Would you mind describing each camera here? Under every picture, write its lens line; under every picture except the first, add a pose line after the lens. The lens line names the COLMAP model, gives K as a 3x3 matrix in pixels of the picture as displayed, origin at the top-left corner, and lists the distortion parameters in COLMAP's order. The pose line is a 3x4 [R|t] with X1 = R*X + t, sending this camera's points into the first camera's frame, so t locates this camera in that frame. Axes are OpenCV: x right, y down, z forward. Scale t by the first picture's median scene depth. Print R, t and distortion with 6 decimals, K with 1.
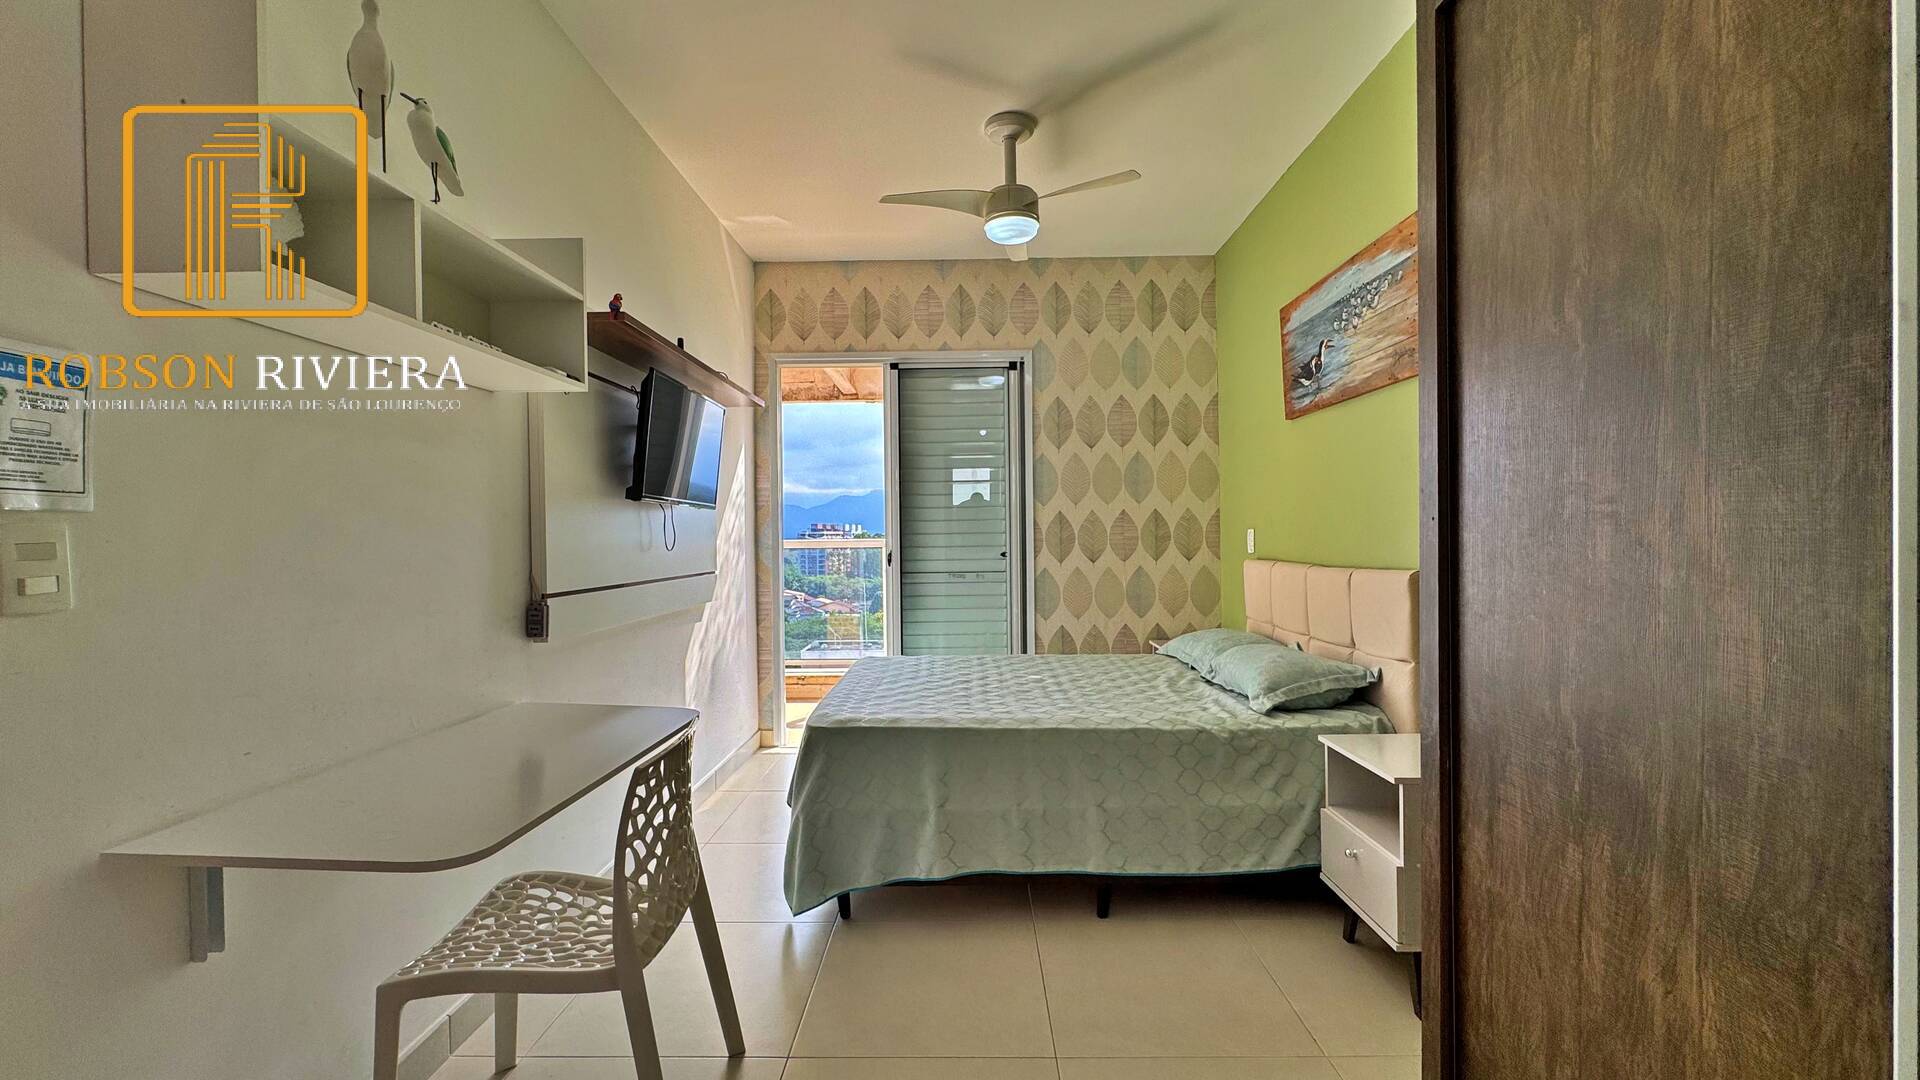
lens RADIAL K [[763.3, 0, 958.4], [0, 763.3, 540.0], [0, 0, 1]] dist [-0.002617, 0.000261]
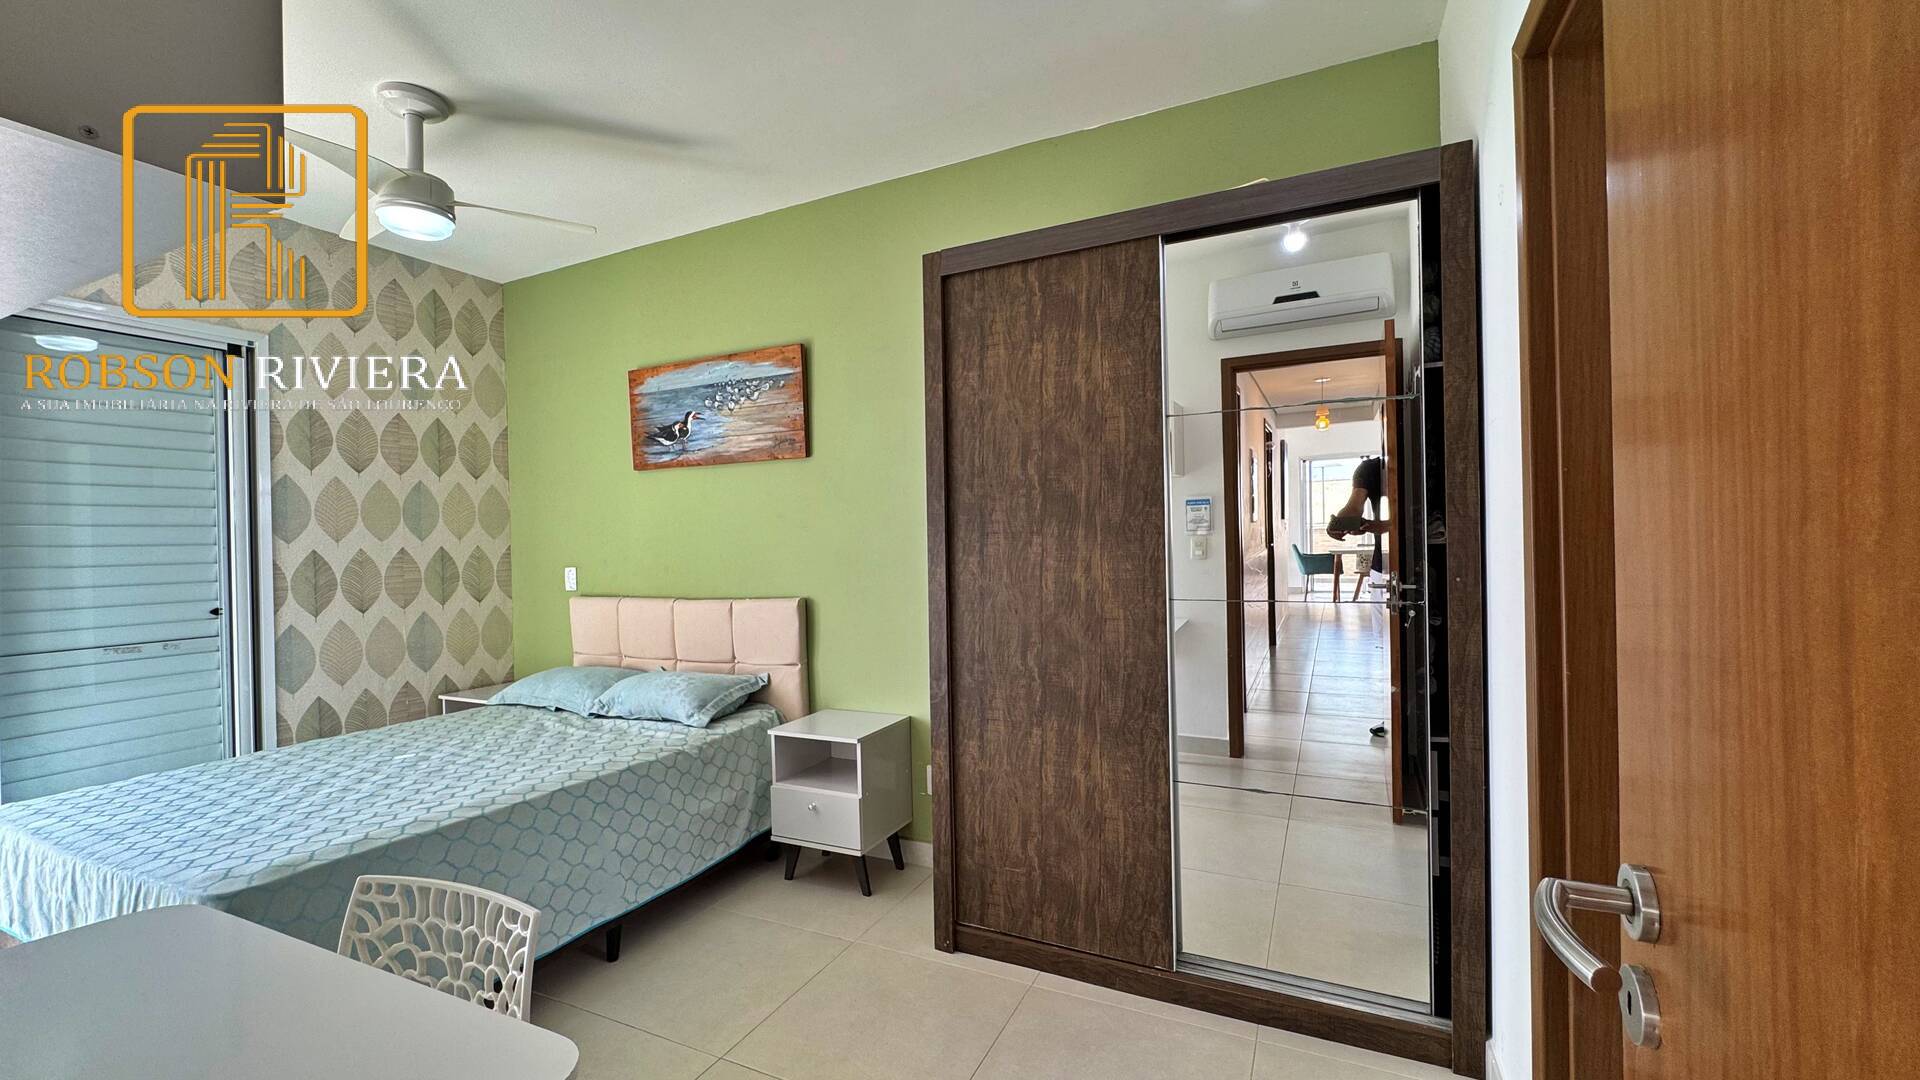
lens RADIAL K [[763.3, 0, 958.4], [0, 763.3, 540.0], [0, 0, 1]] dist [-0.002617, 0.000261]
pose [[0.422032, 0.003690, 0.906573, -0.440418], [0.023694, 0.999605, -0.015099, -0.031174], [-0.906271, 0.027852, 0.421778, 0.116329]]
